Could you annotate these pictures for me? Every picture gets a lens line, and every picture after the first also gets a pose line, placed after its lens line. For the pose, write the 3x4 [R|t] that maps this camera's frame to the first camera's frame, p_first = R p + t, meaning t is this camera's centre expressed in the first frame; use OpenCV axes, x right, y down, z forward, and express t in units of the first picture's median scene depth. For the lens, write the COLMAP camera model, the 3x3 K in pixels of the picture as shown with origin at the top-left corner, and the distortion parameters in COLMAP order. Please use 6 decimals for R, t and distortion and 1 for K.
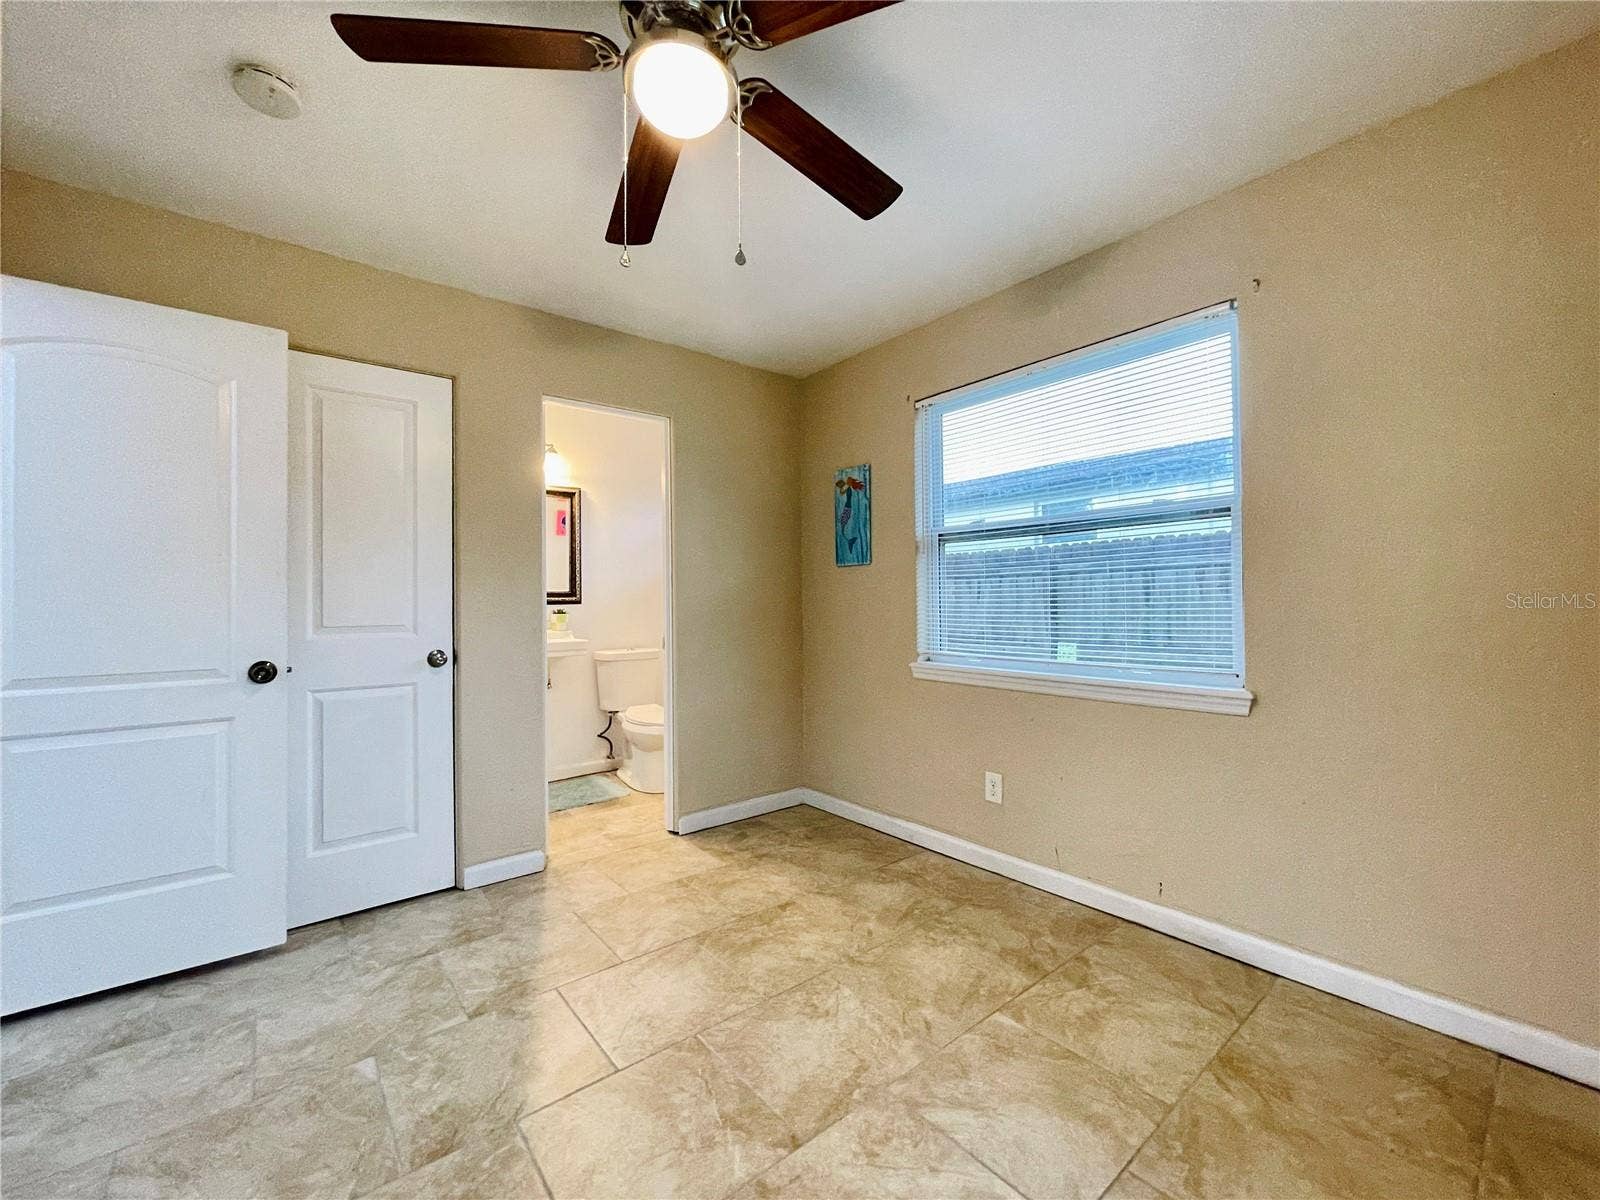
lens RADIAL K [[647.3, 0, 801.6], [0, 647.3, 600.7], [0, 0, 1]] dist [-0.000557, -0.000491]
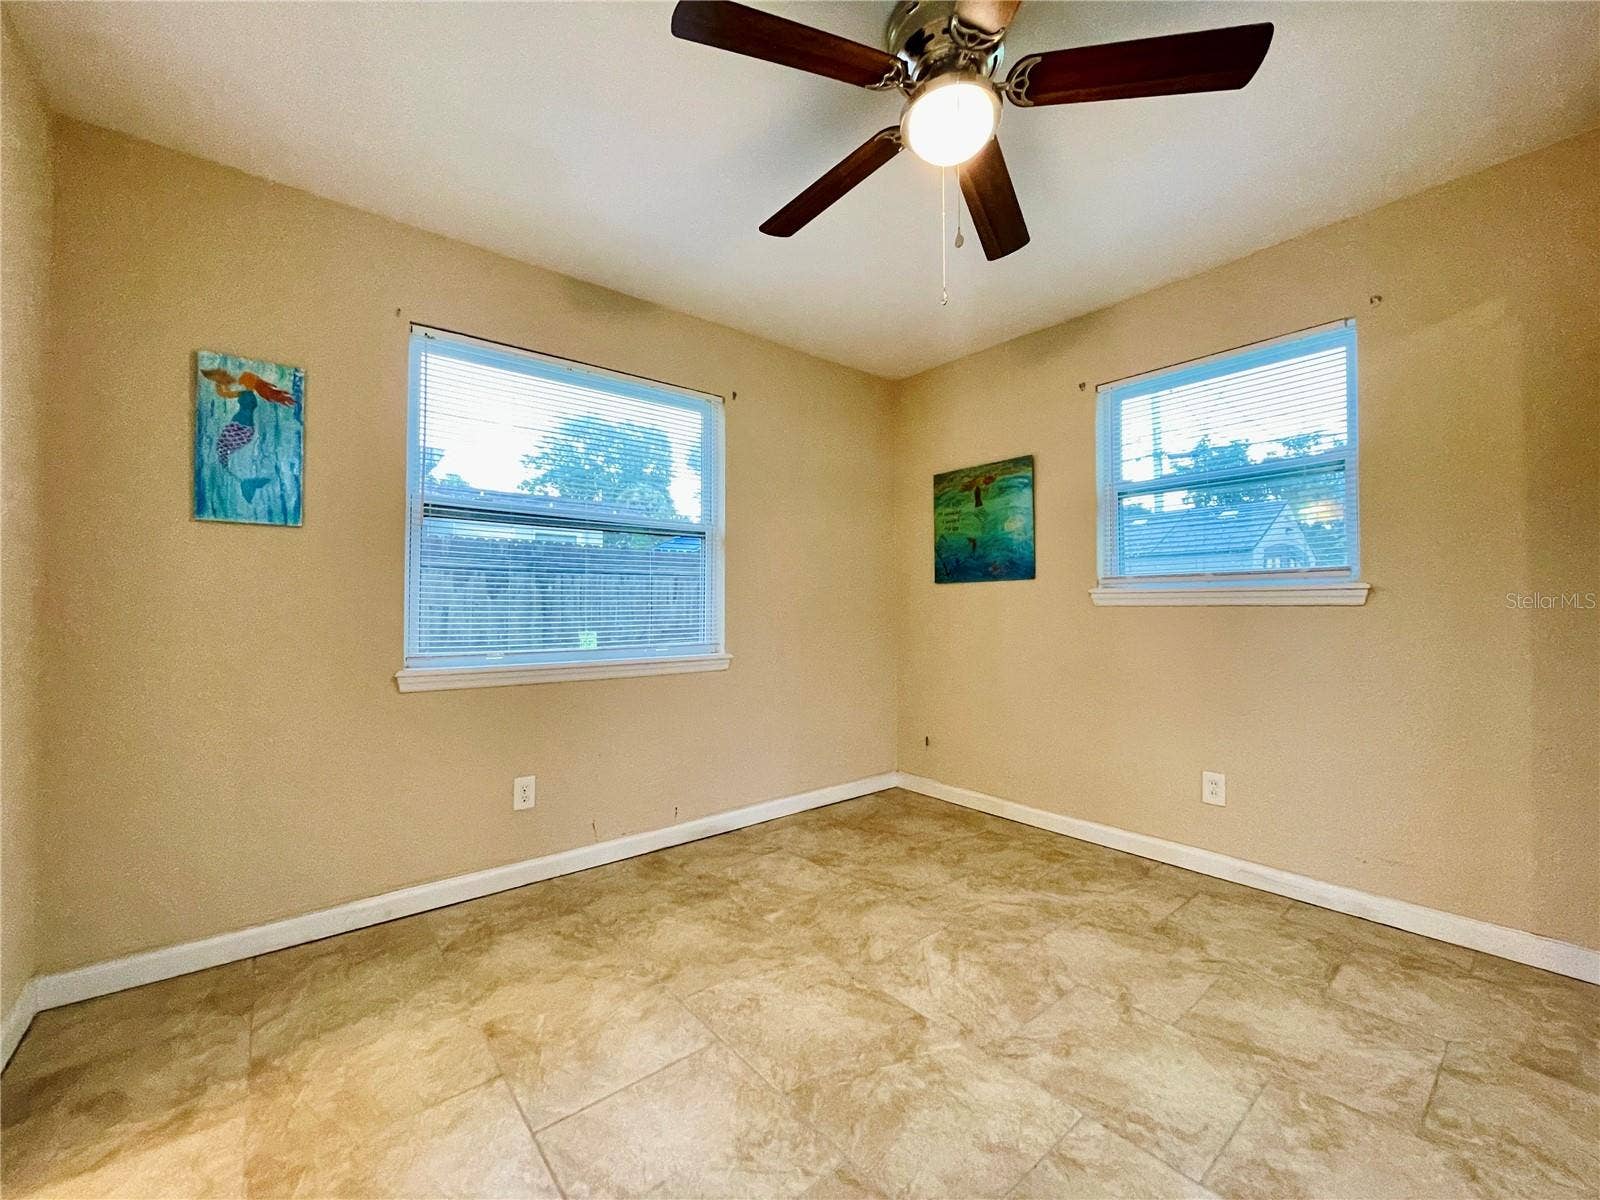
lens RADIAL K [[647.3, 0, 797.1], [0, 647.3, 603.9], [0, 0, 1]] dist [-0.000557, -0.000491]
pose [[0.008341, 0.013865, 0.999869, -0.684041], [-0.002787, 0.999900, -0.013842, 0.034947], [-0.999961, -0.002671, 0.008379, 0.663720]]
